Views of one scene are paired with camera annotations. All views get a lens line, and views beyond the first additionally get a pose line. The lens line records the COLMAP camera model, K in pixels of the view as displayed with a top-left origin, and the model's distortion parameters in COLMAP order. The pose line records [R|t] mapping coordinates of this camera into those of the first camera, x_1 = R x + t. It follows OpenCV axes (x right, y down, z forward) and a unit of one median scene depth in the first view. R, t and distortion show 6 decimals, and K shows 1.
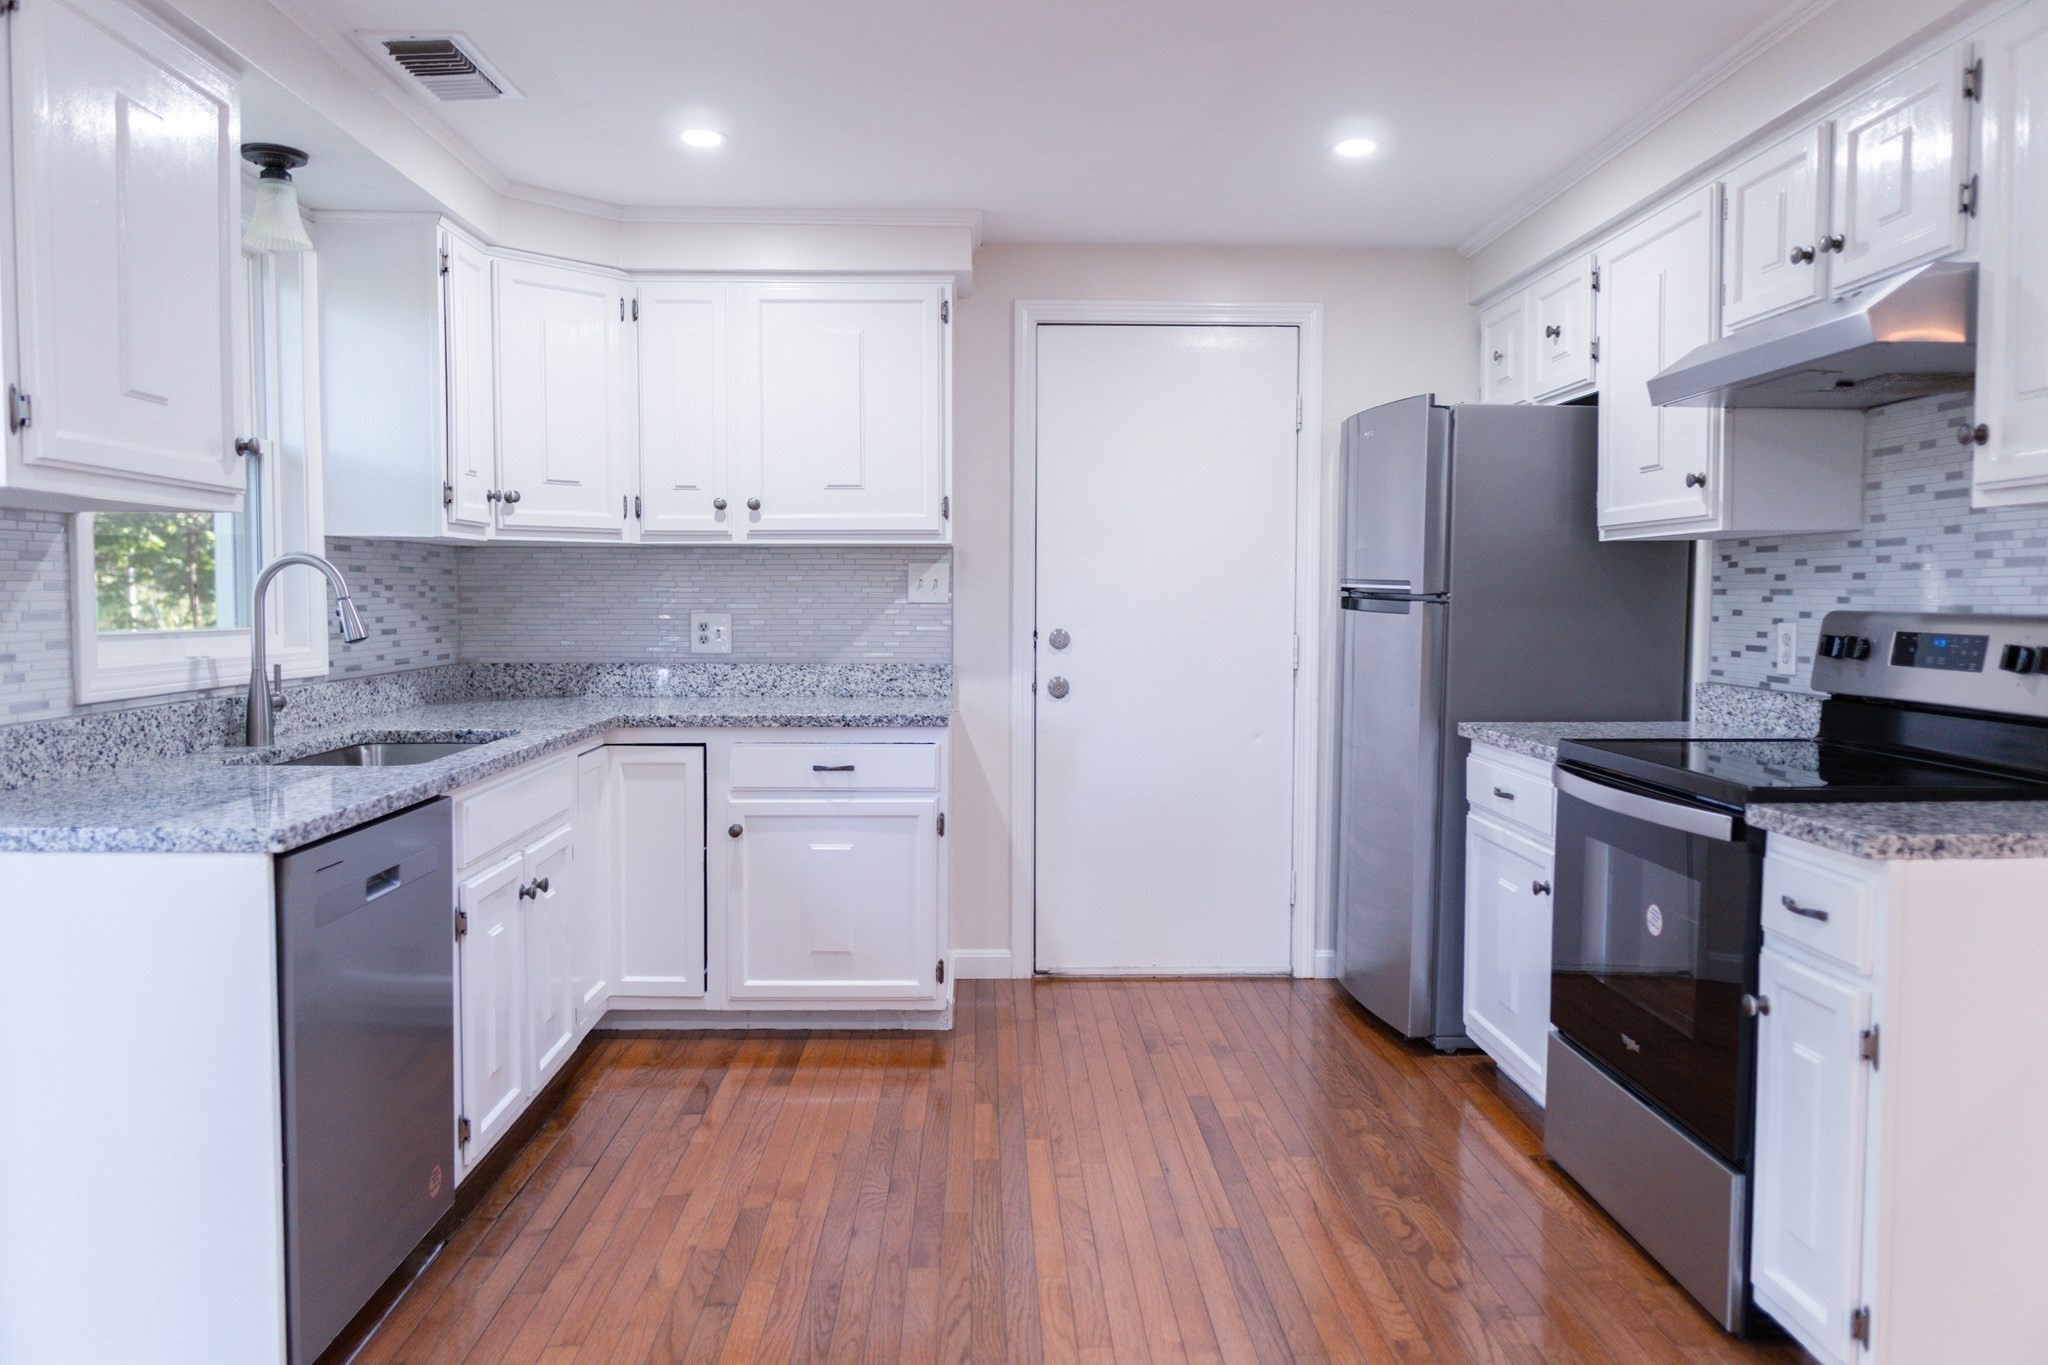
lens RADIAL K [[1432.6, 0, 1029.9], [0, 1432.6, 677.5], [0, 0, 1]] dist [-0.001887, -0.008571]
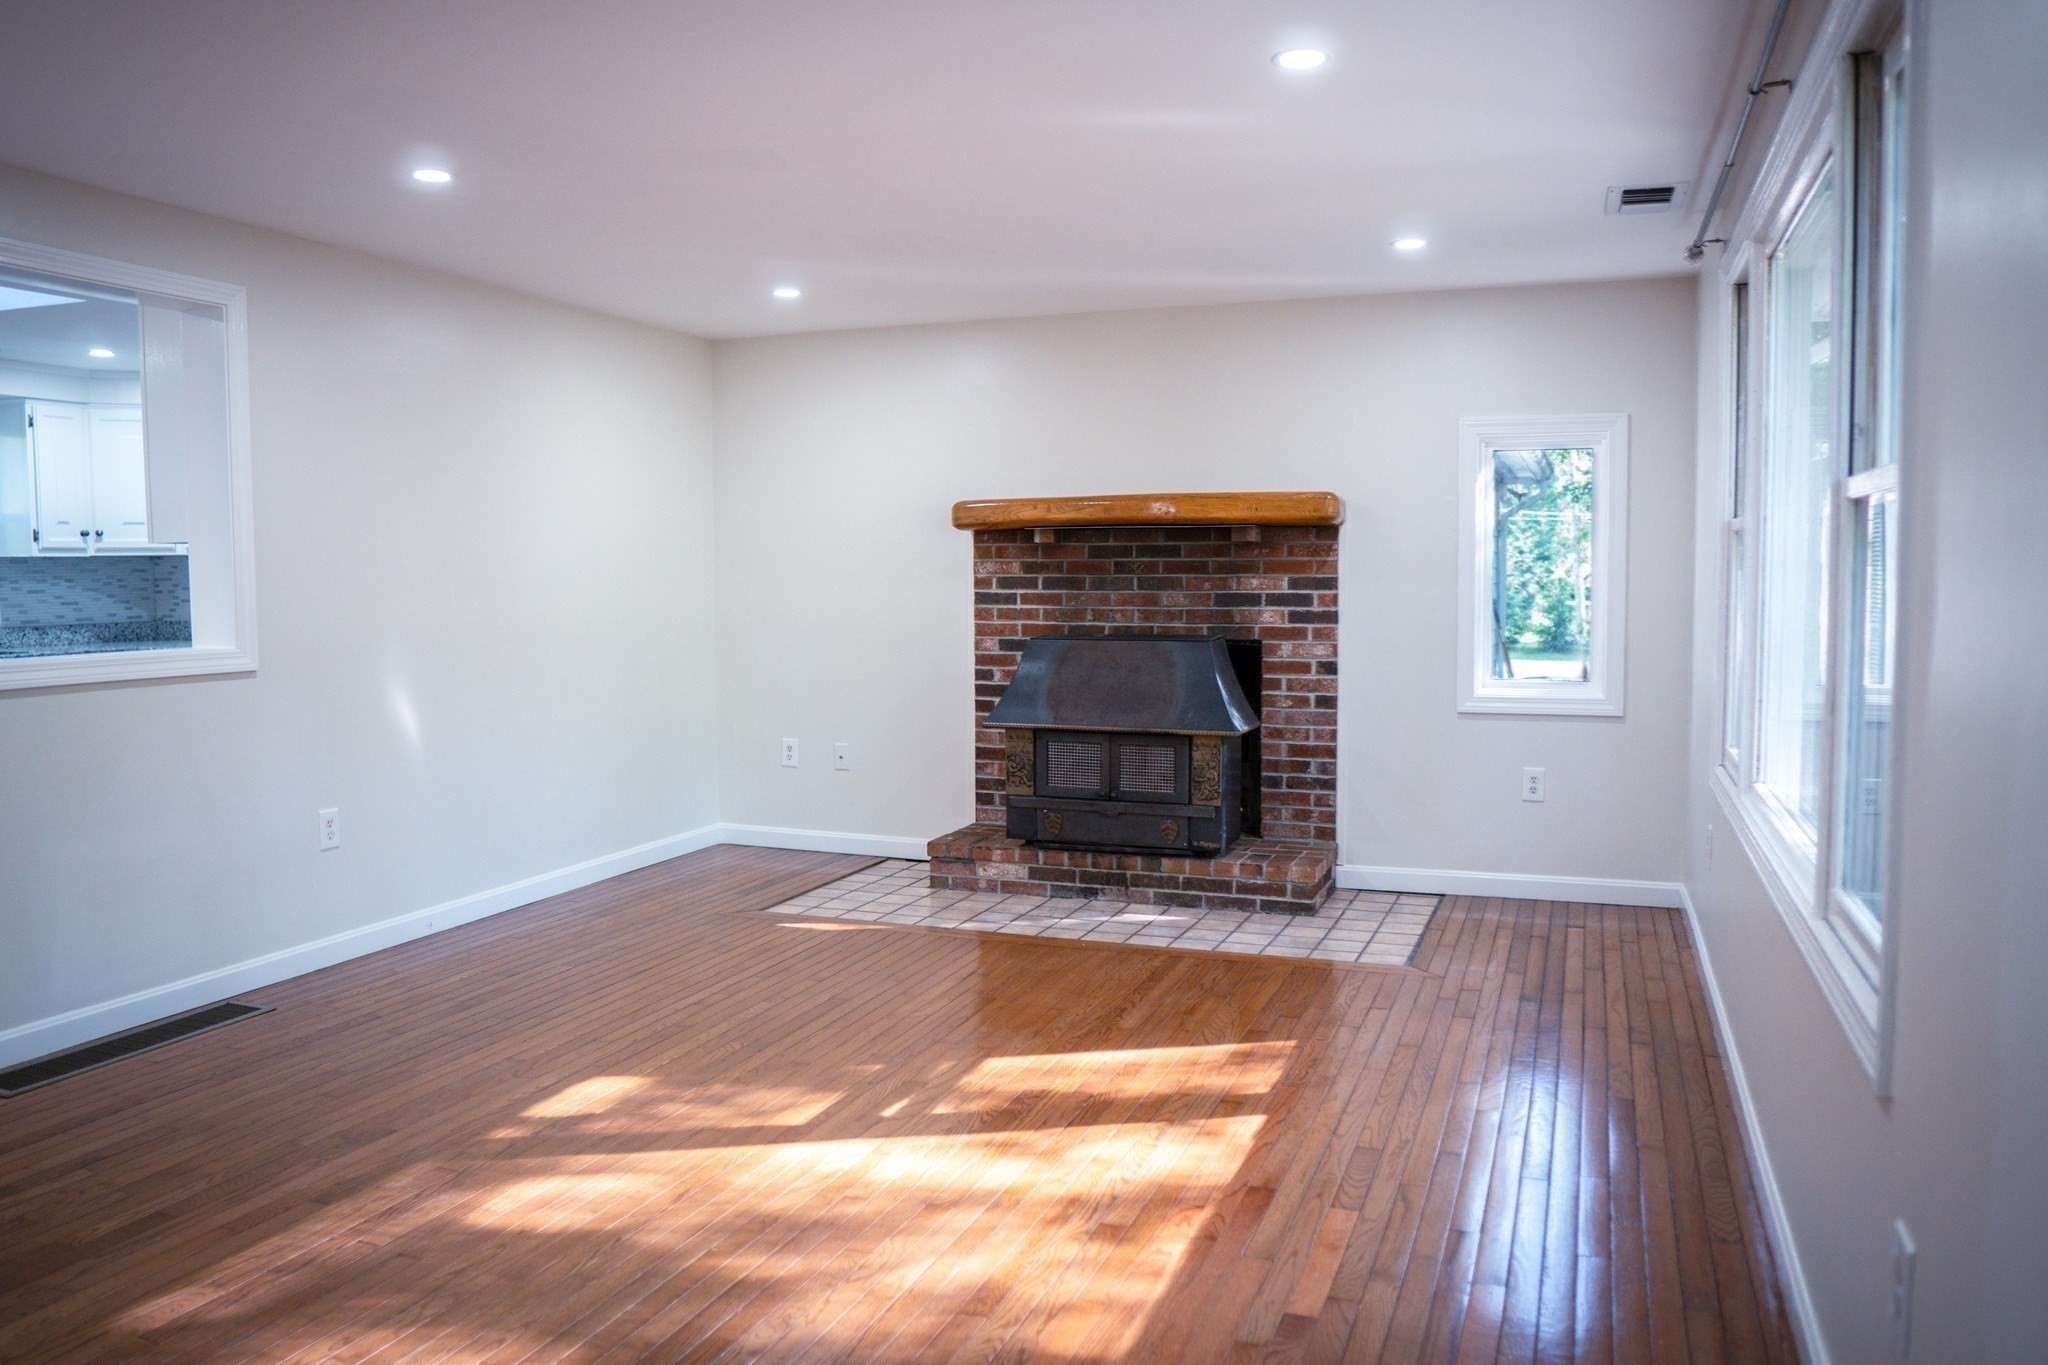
lens RADIAL K [[1432.6, 0, 1019.0], [0, 1432.6, 667.8], [0, 0, 1]] dist [-0.001887, -0.008571]
pose [[0.935203, -0.000115, -0.354113, 1.485427], [0.003810, 0.999945, 0.009736, 0.042279], [0.354093, -0.010454, 0.935152, -0.370033]]
